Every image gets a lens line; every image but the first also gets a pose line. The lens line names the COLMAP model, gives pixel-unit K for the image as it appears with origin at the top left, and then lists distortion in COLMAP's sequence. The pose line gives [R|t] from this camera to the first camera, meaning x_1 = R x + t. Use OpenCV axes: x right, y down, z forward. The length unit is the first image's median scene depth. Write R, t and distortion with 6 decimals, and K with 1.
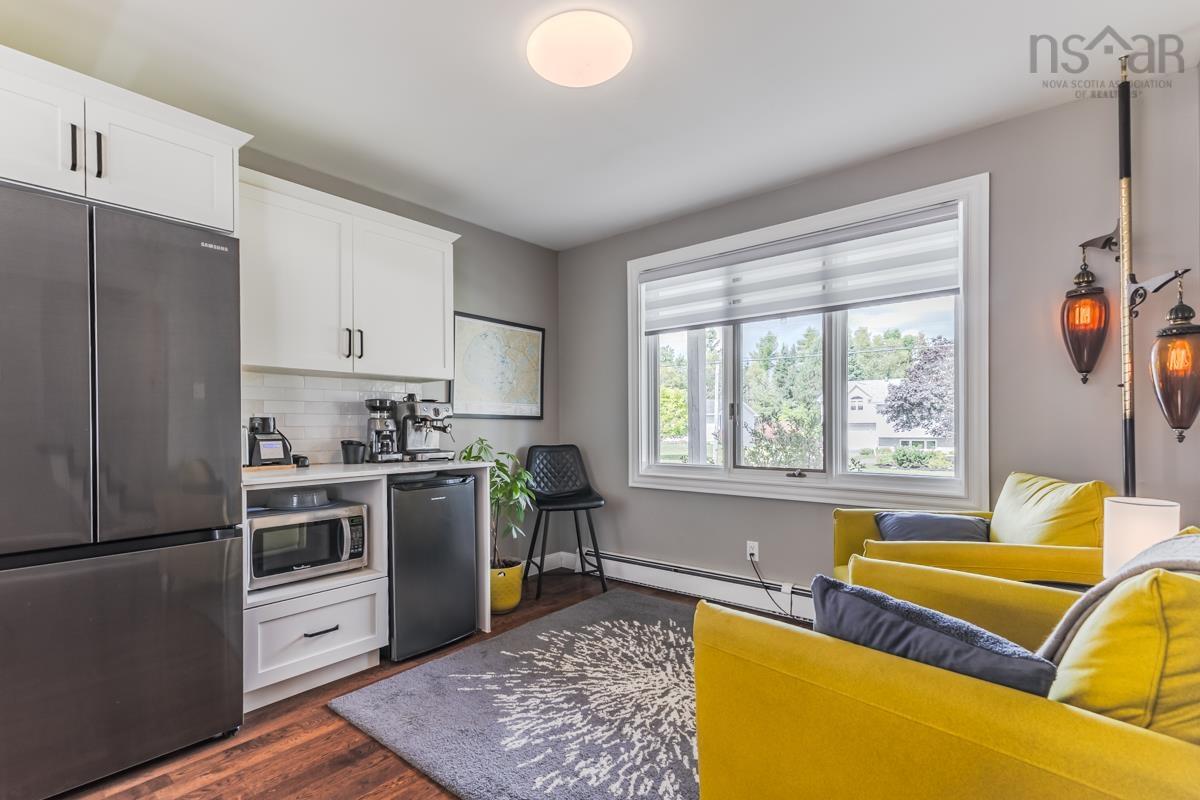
lens RADIAL K [[560.0, 0, 549.9], [0, 560.0, 427.5], [0, 0, 1]] dist [0.014394, 0.000086]
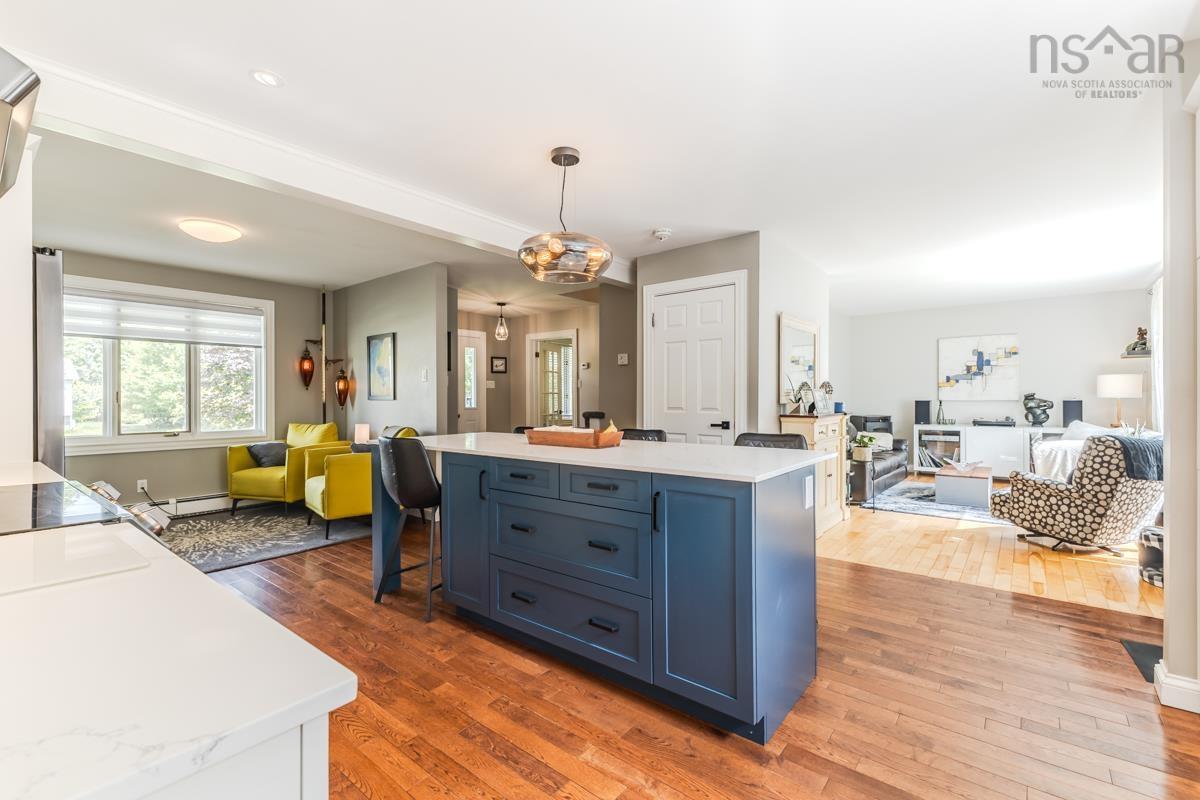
lens RADIAL K [[520.5, 0, 600.3], [0, 520.5, 397.4], [0, 0, 1]] dist [0.013468, -0.000357]
pose [[-0.054367, 0.007224, 0.998495, -1.327346], [0.008757, 0.999939, -0.006757, -0.009199], [-0.998483, 0.008377, -0.054427, -0.235817]]
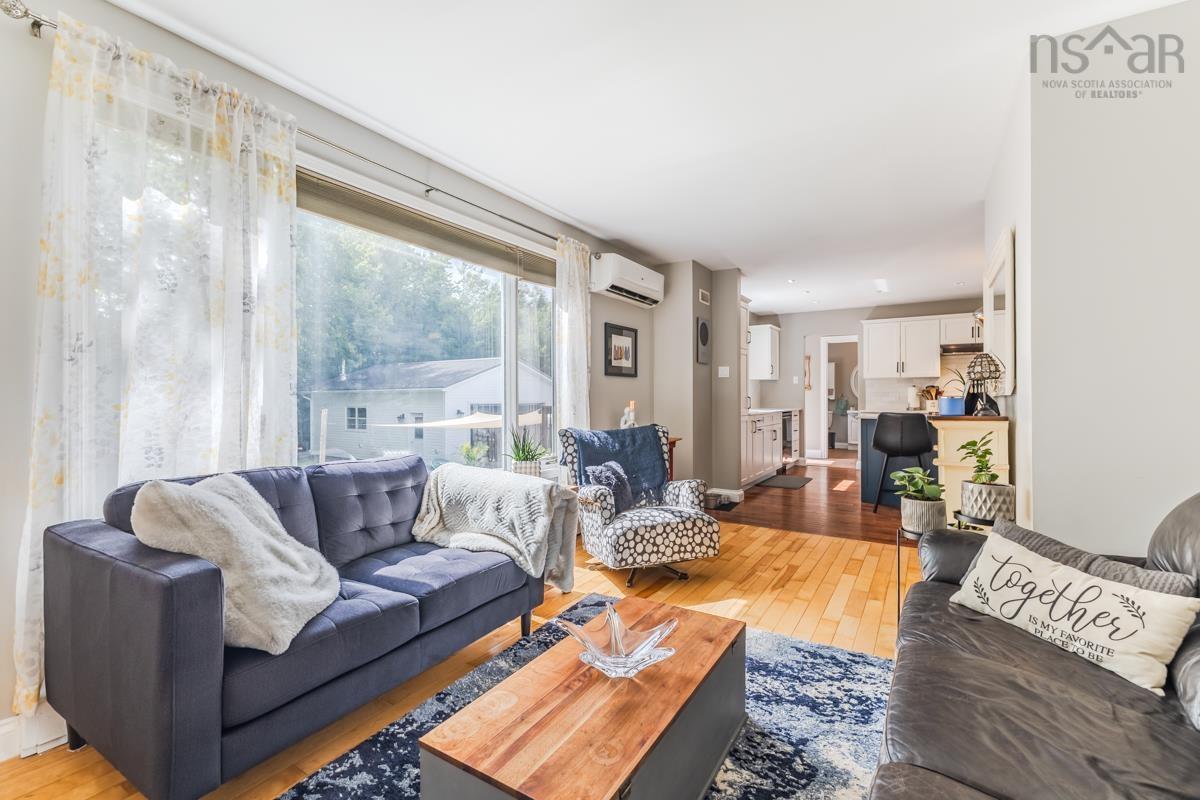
lens RADIAL K [[520.5, 0, 600.3], [0, 520.5, 397.4], [0, 0, 1]] dist [0.013468, -0.000357]
pose [[0.174584, 0.006255, -0.984622, 1.020513], [-0.004275, 0.999975, 0.005594, 0.003345], [0.984633, 0.003233, 0.174607, -1.790718]]
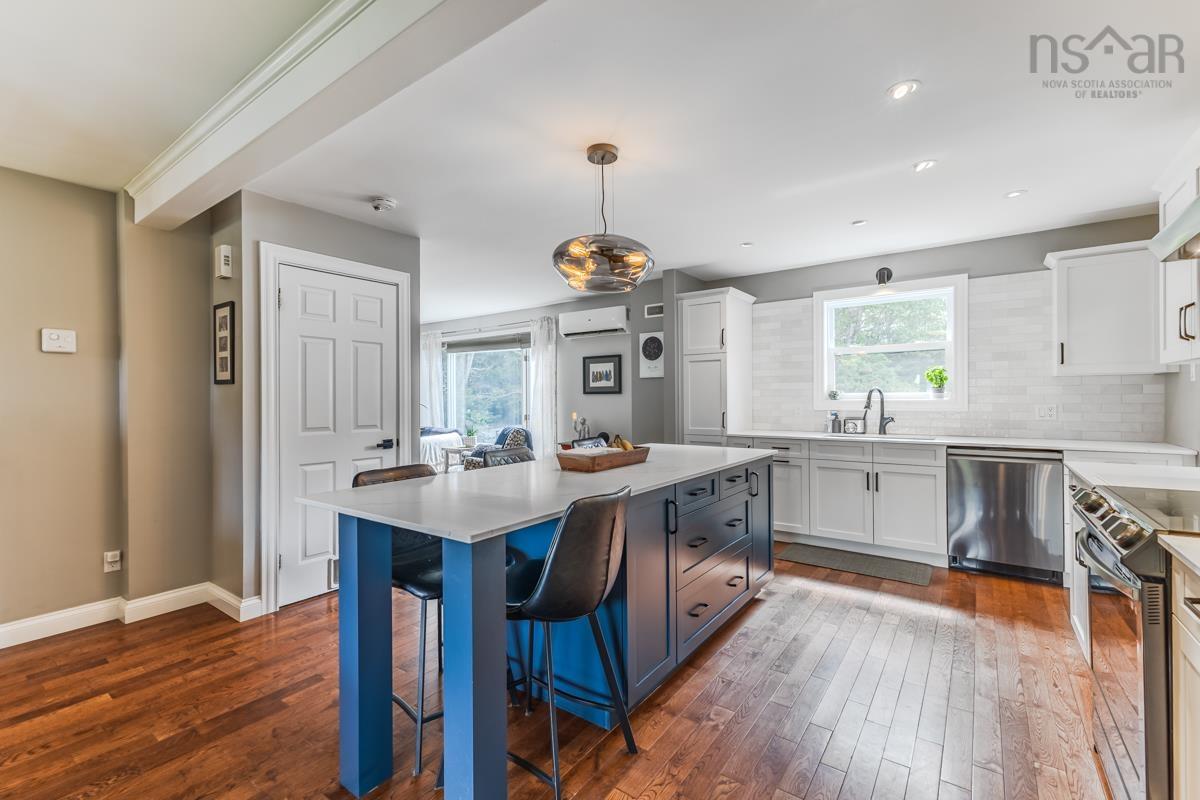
lens RADIAL K [[520.5, 0, 600.3], [0, 520.5, 397.4], [0, 0, 1]] dist [0.013468, -0.000357]
pose [[-0.993772, 0.014592, -0.110471, -0.300341], [0.014269, 0.999891, 0.003711, -0.046863], [0.110513, 0.002111, -0.993872, 0.619337]]
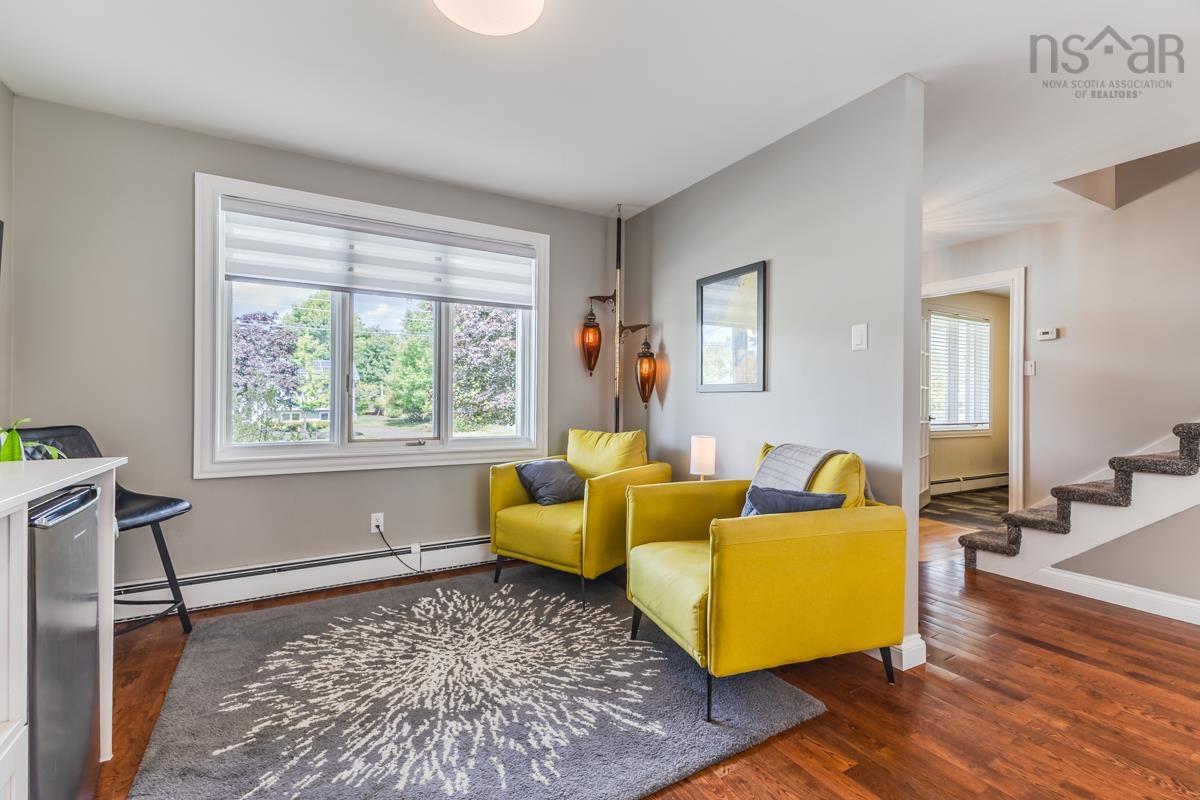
lens RADIAL K [[532.8, 0, 603.3], [0, 532.8, 401.5], [0, 0, 1]] dist [0.010882, -0.000099]
pose [[0.299346, 0.004273, 0.954135, -0.481830], [-0.005064, 0.999983, -0.002890, 0.003401], [-0.954131, -0.003967, 0.299362, 0.364352]]
